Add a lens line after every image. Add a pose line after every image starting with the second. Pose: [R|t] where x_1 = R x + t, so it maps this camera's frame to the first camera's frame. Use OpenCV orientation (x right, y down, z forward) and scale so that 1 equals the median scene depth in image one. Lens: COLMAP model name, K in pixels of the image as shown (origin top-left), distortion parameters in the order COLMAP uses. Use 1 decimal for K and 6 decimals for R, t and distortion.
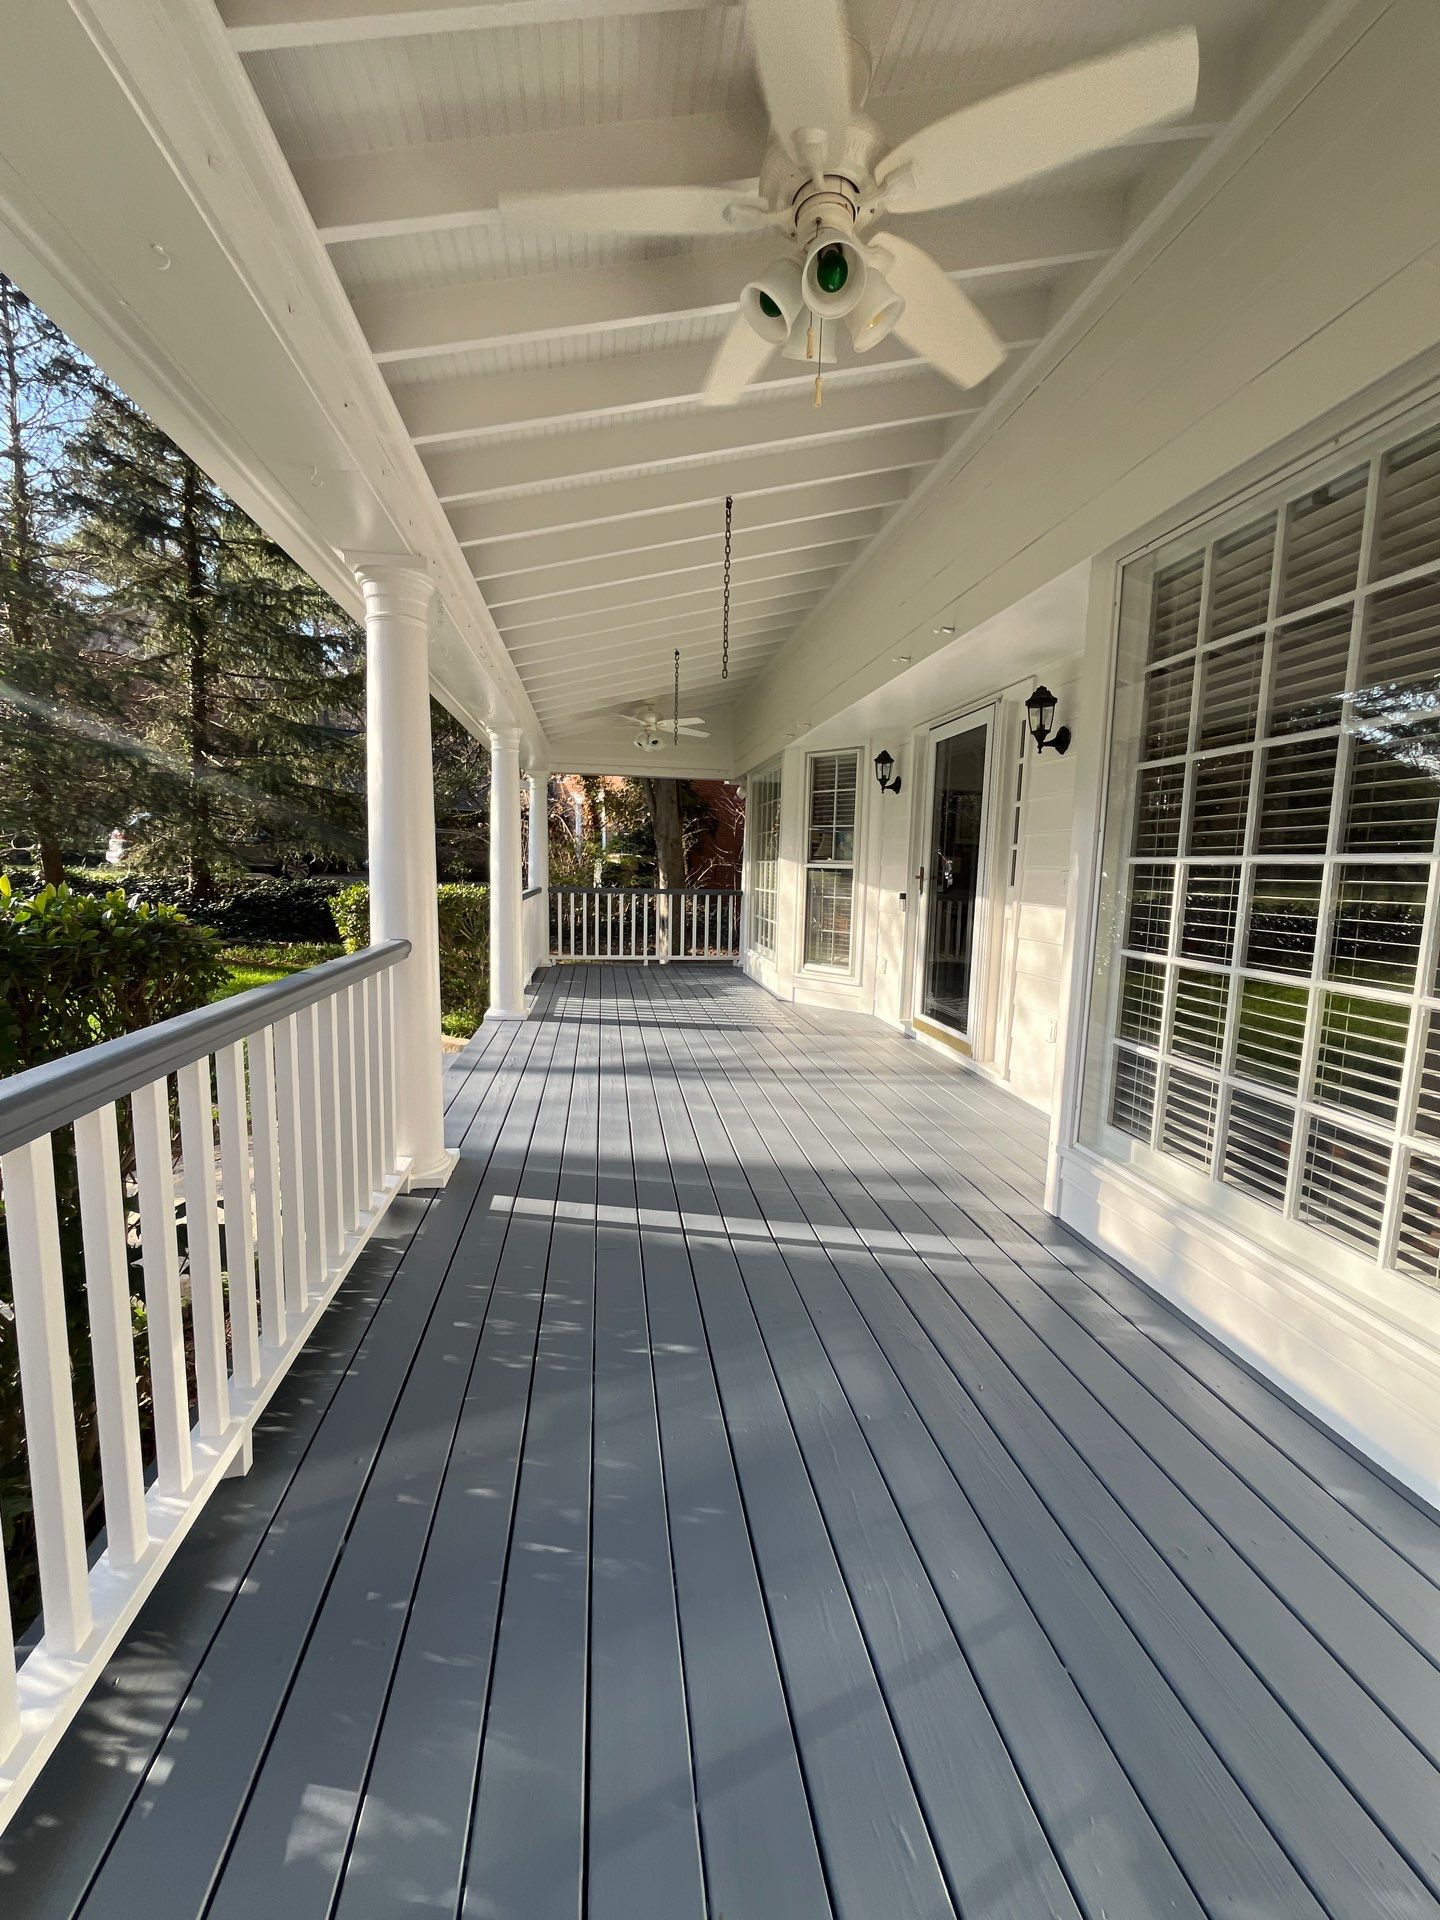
lens RADIAL K [[782.1, 0, 720.0], [0, 782.1, 960.0], [0, 0, 1]] dist [-0.001978, -0.000103]
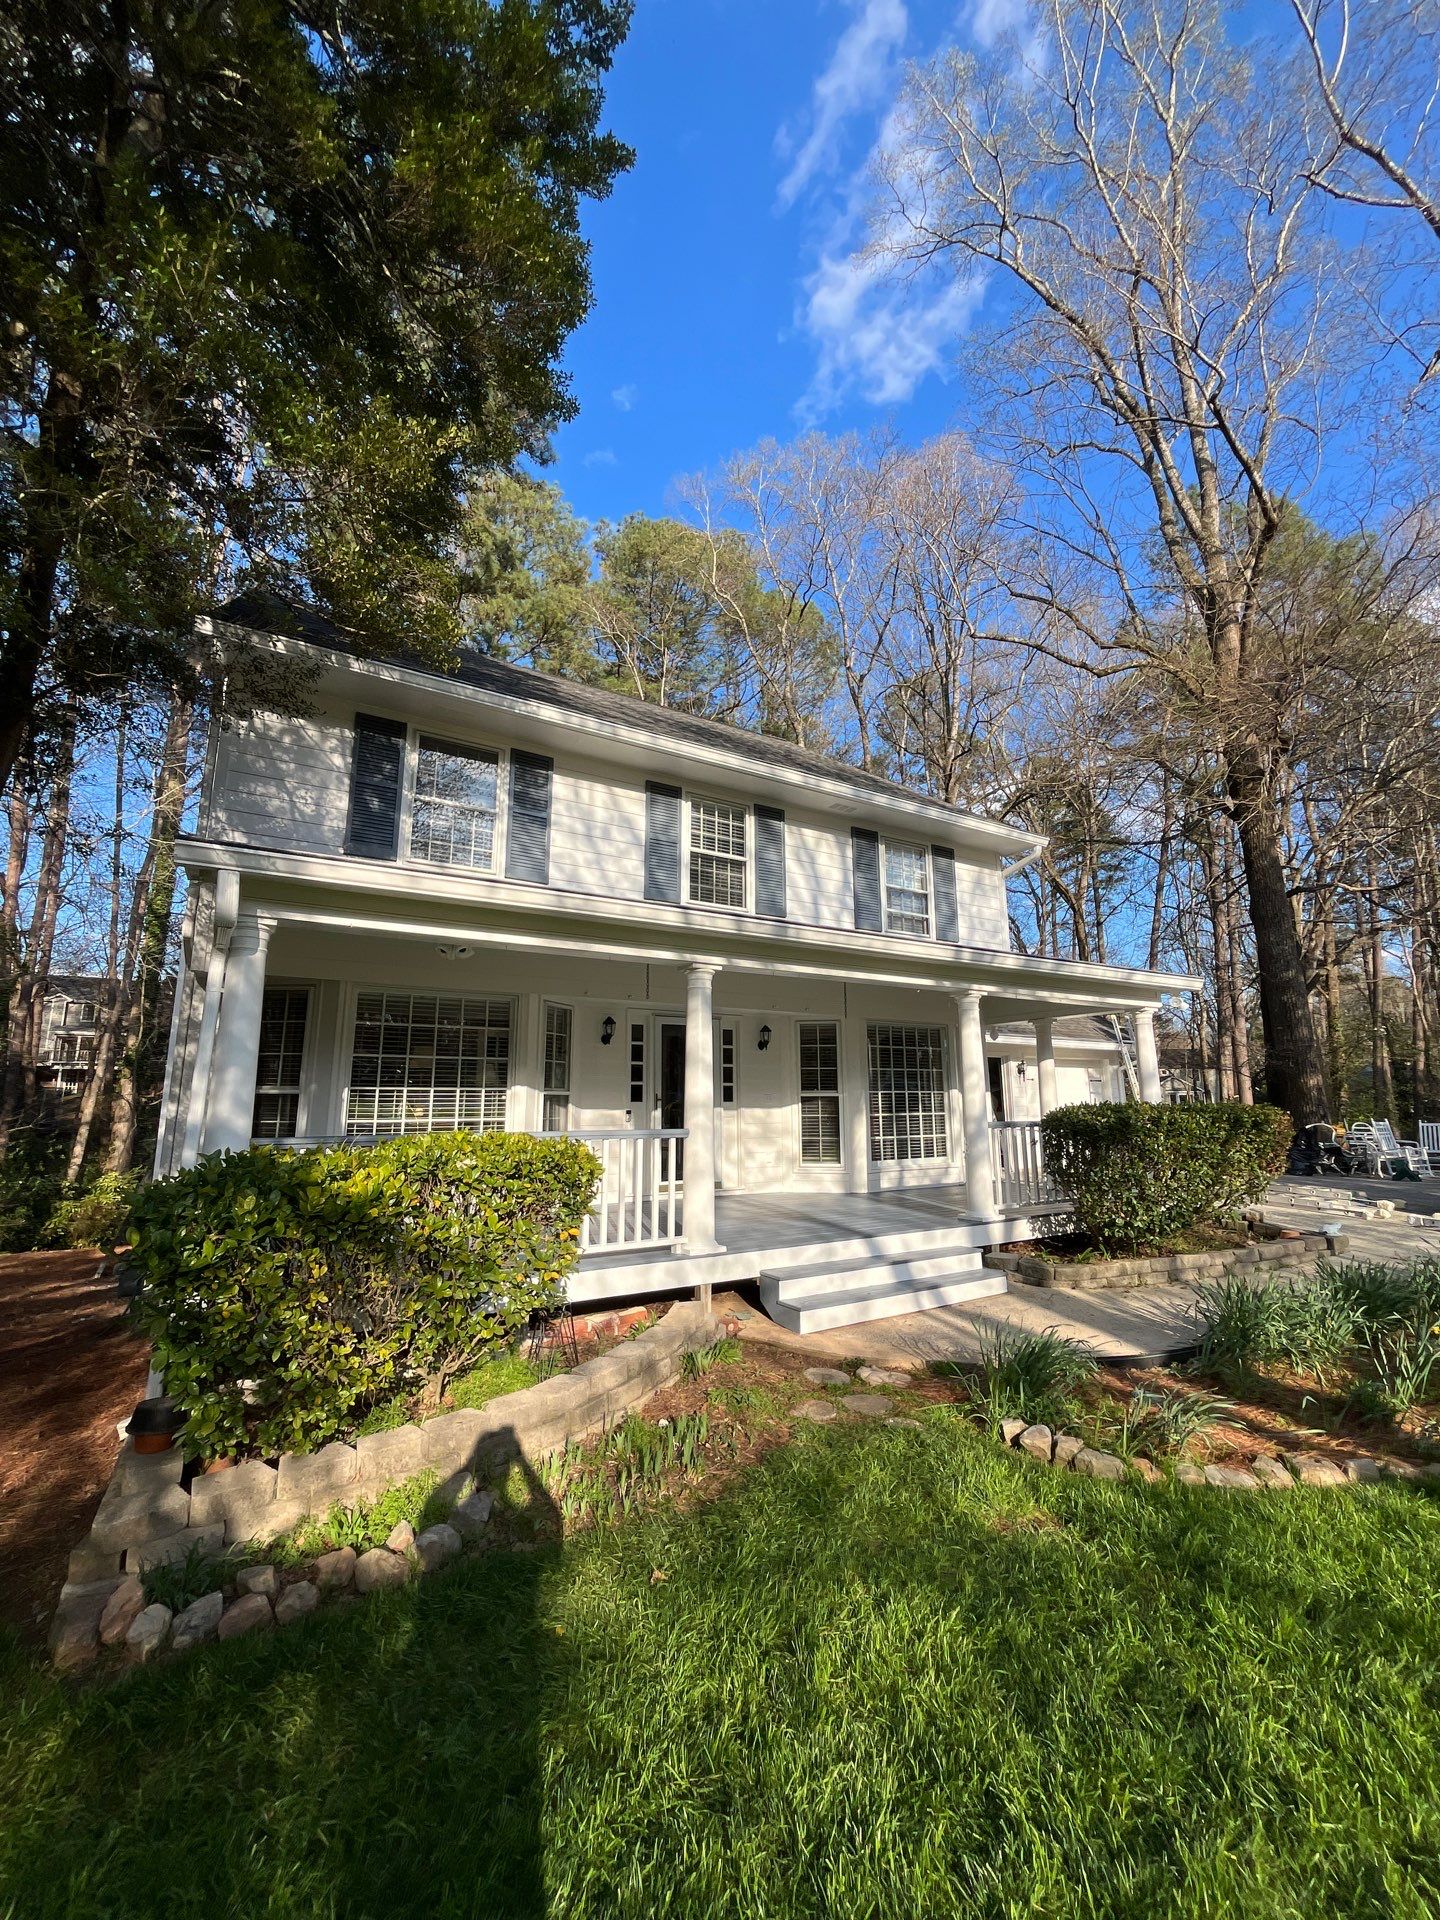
lens RADIAL K [[782.1, 0, 720.0], [0, 782.1, 960.0], [0, 0, 1]] dist [-0.001978, -0.000103]
pose [[-0.381563, 0.149857, 0.912114, -3.501991], [0.105995, 0.987355, -0.117878, -0.478645], [-0.918245, 0.051702, -0.392622, 3.836446]]
